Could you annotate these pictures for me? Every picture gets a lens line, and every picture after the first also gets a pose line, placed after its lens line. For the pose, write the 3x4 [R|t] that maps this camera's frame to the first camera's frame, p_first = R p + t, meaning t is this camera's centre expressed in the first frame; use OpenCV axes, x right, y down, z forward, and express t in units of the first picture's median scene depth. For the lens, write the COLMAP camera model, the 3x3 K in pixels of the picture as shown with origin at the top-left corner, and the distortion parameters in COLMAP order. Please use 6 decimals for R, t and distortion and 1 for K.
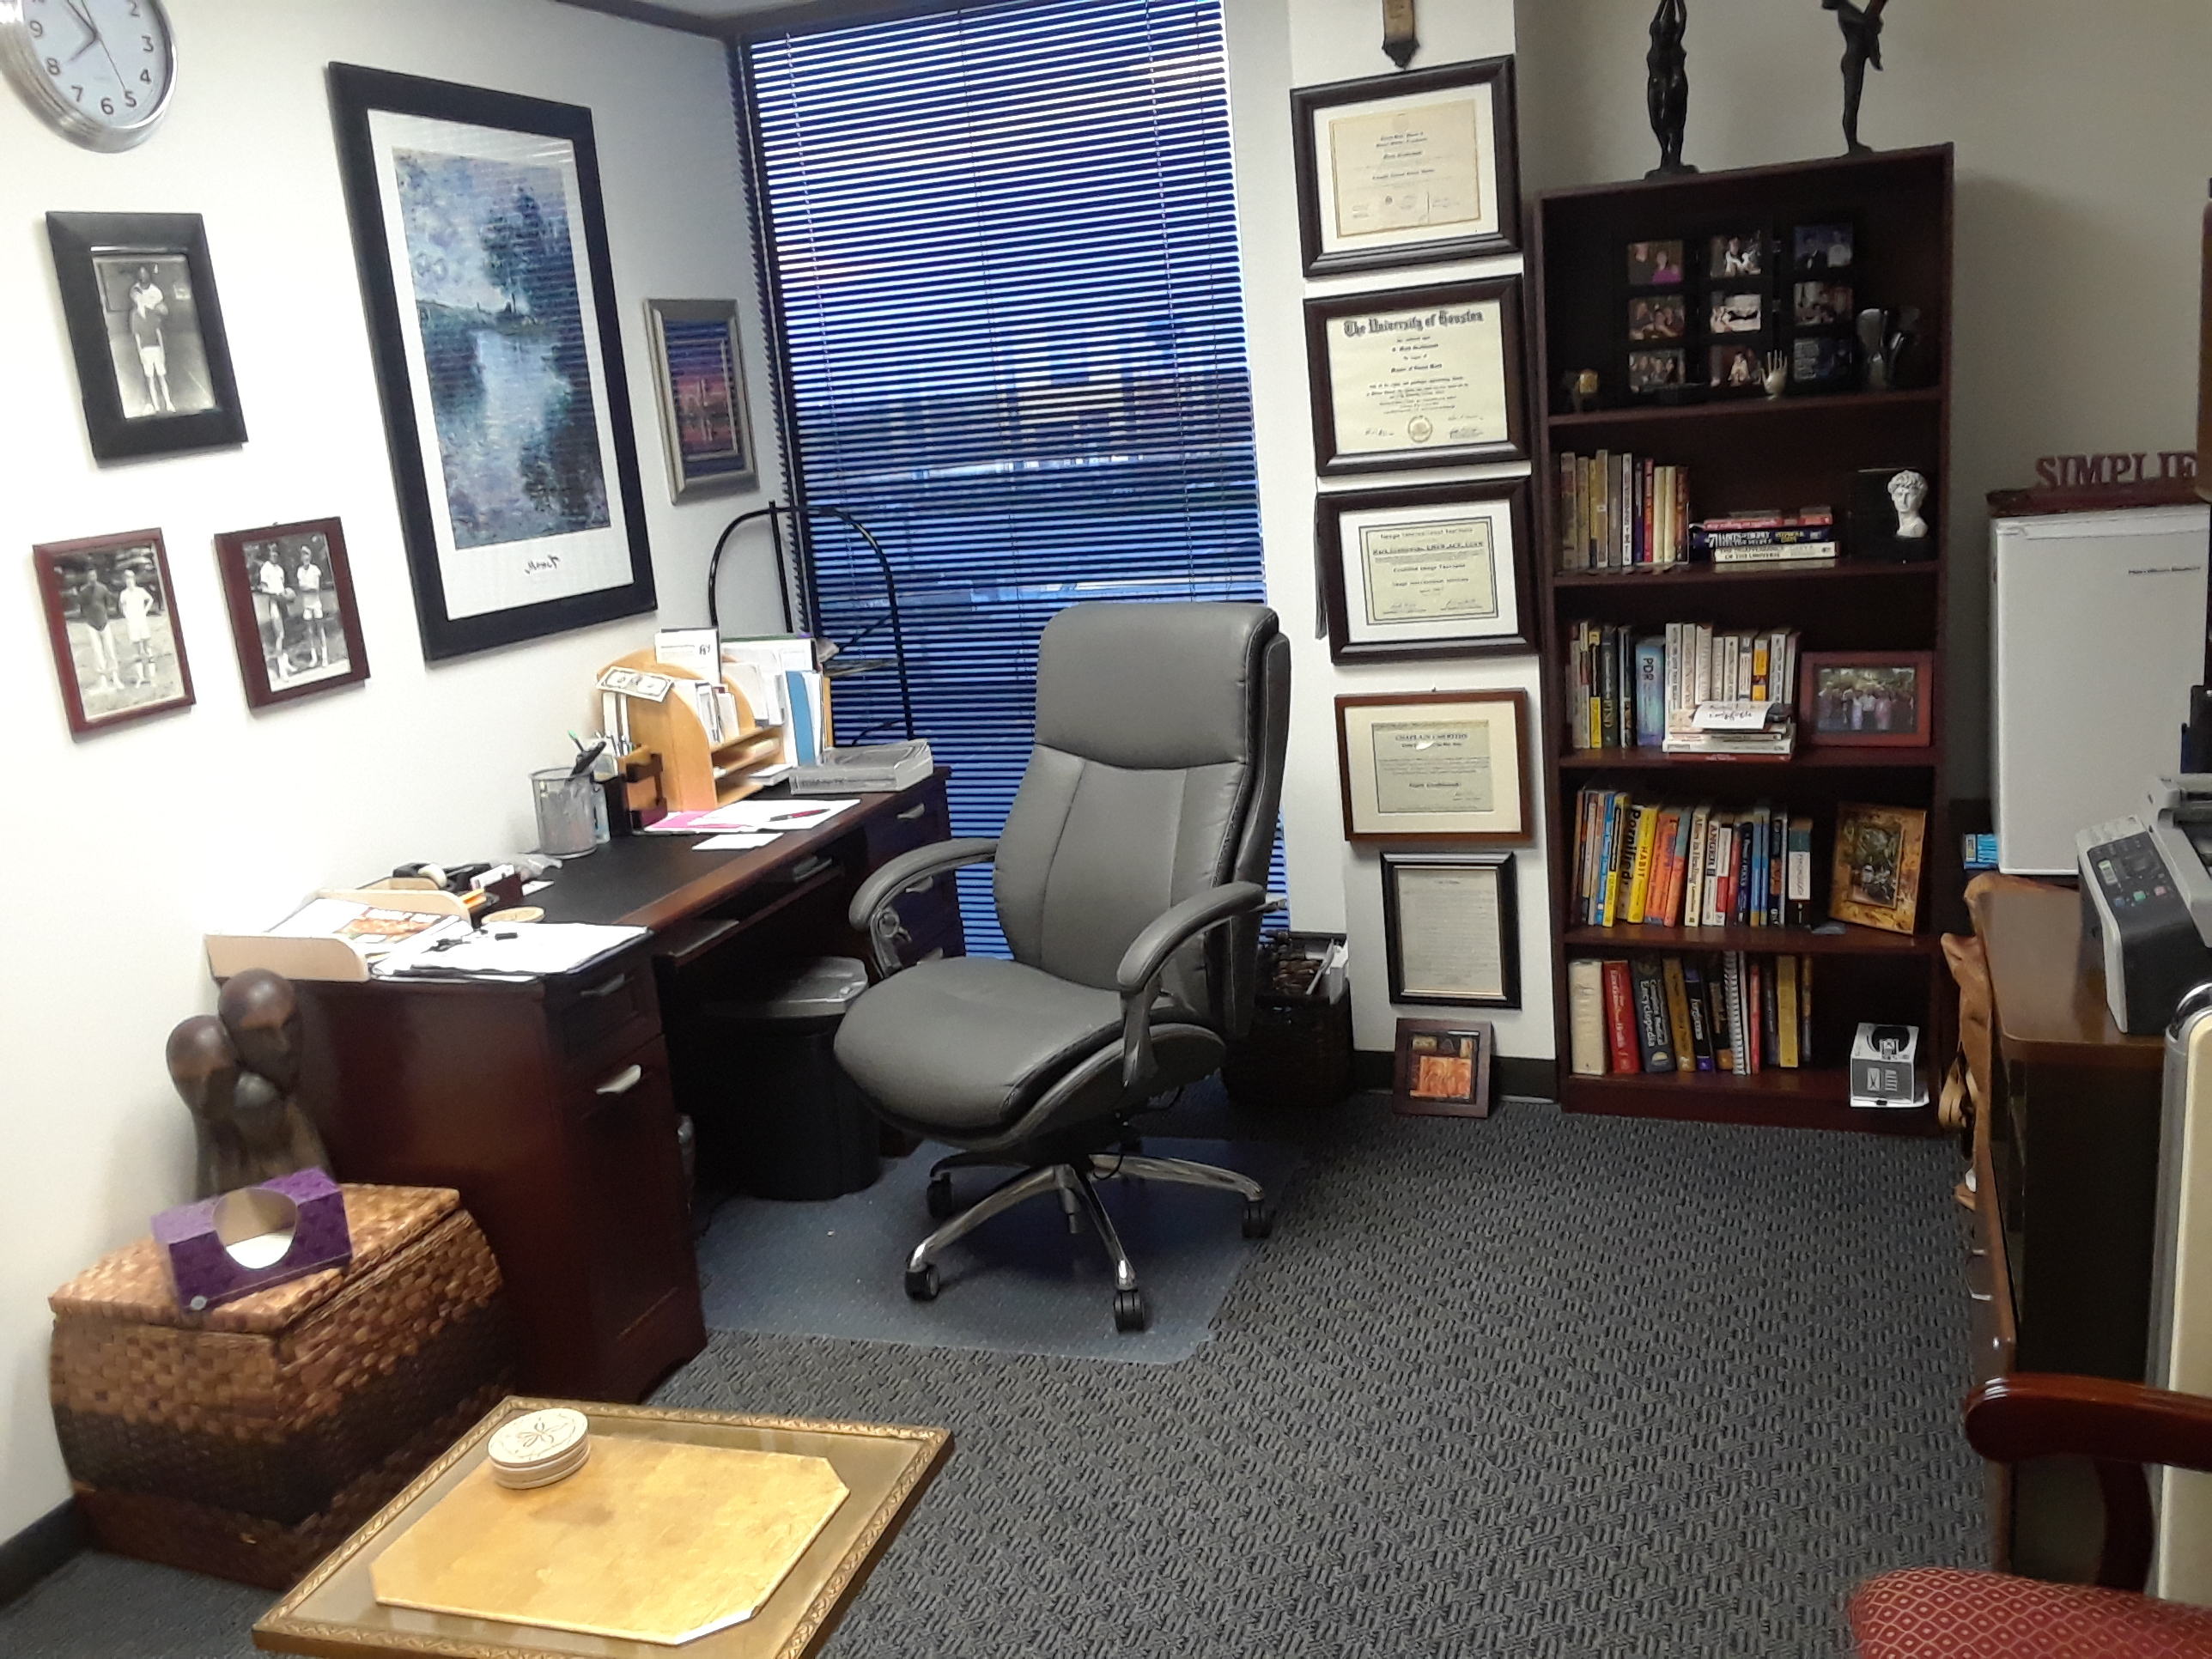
lens RADIAL K [[1948.2, 0, 1090.3], [0, 1948.2, 816.9], [0, 0, 1]] dist [0.016166, 0.003998]
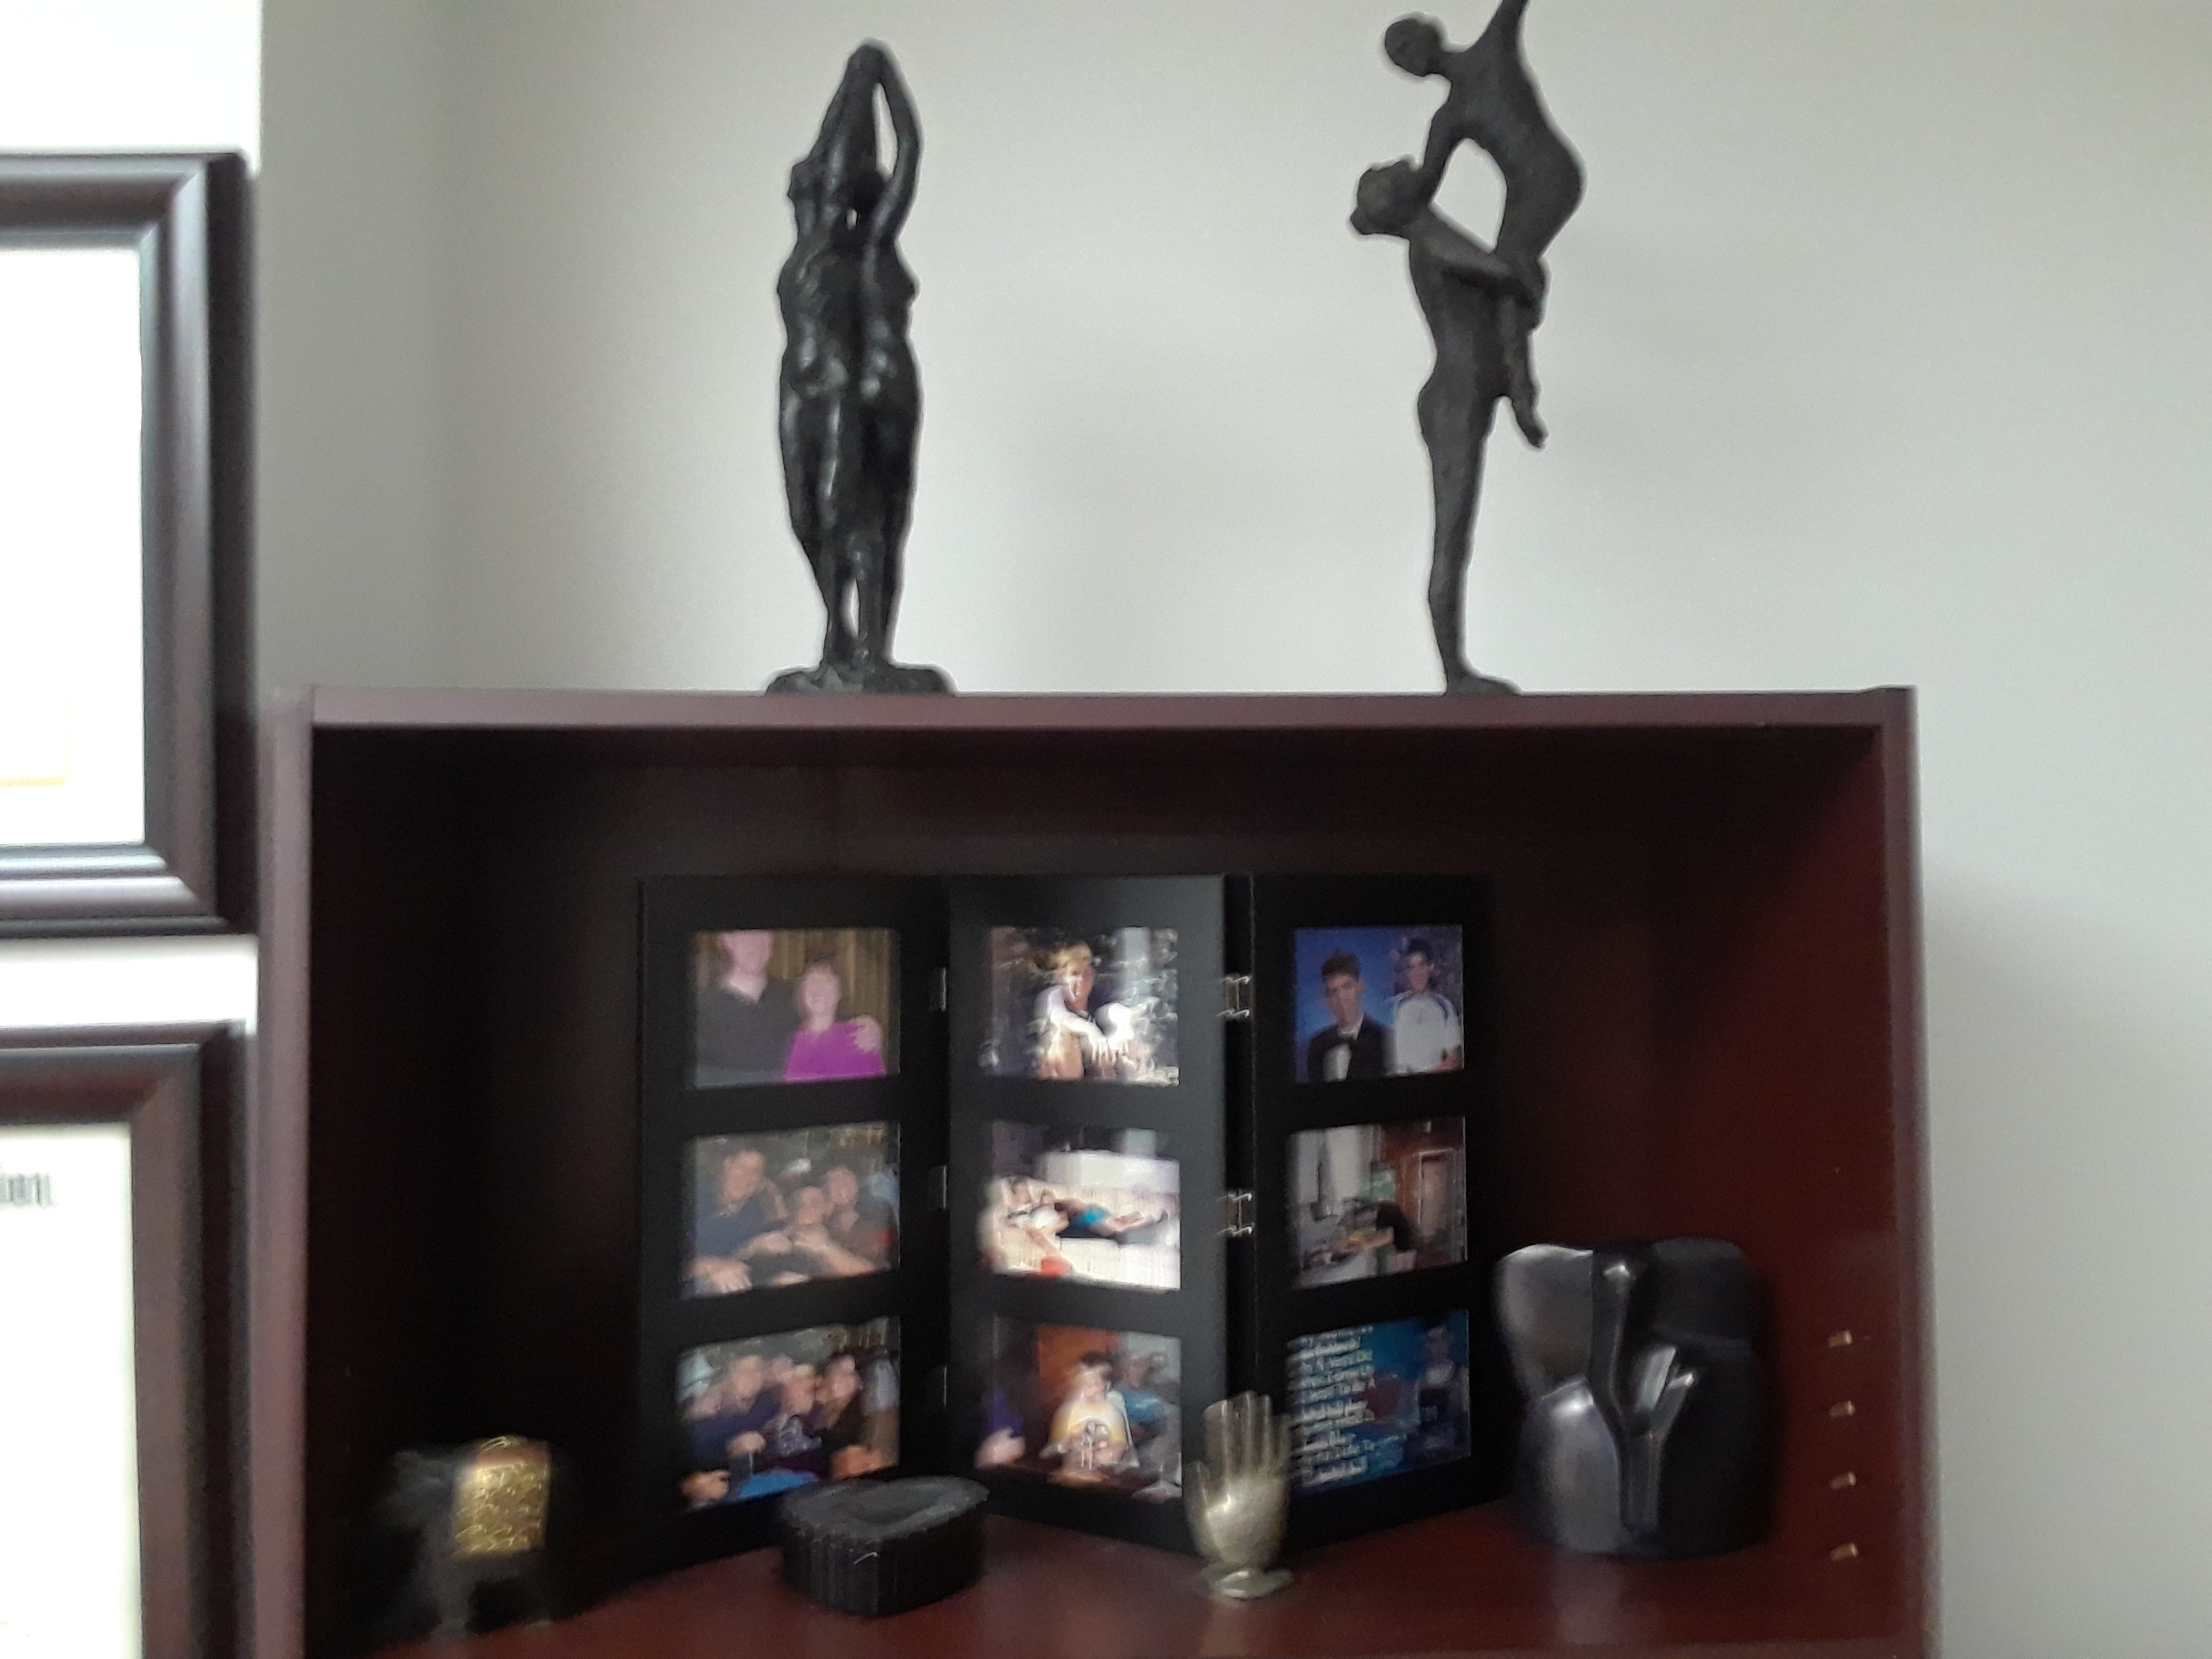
lens RADIAL K [[1948.2, 0, 1098.8], [0, 1948.2, 832.1], [0, 0, 1]] dist [0.016166, 0.003998]
pose [[0.909942, 0.094172, 0.403902, 0.221816], [0.020759, 0.962317, -0.271137, -0.238333], [-0.414216, 0.255103, 0.873698, 0.760226]]
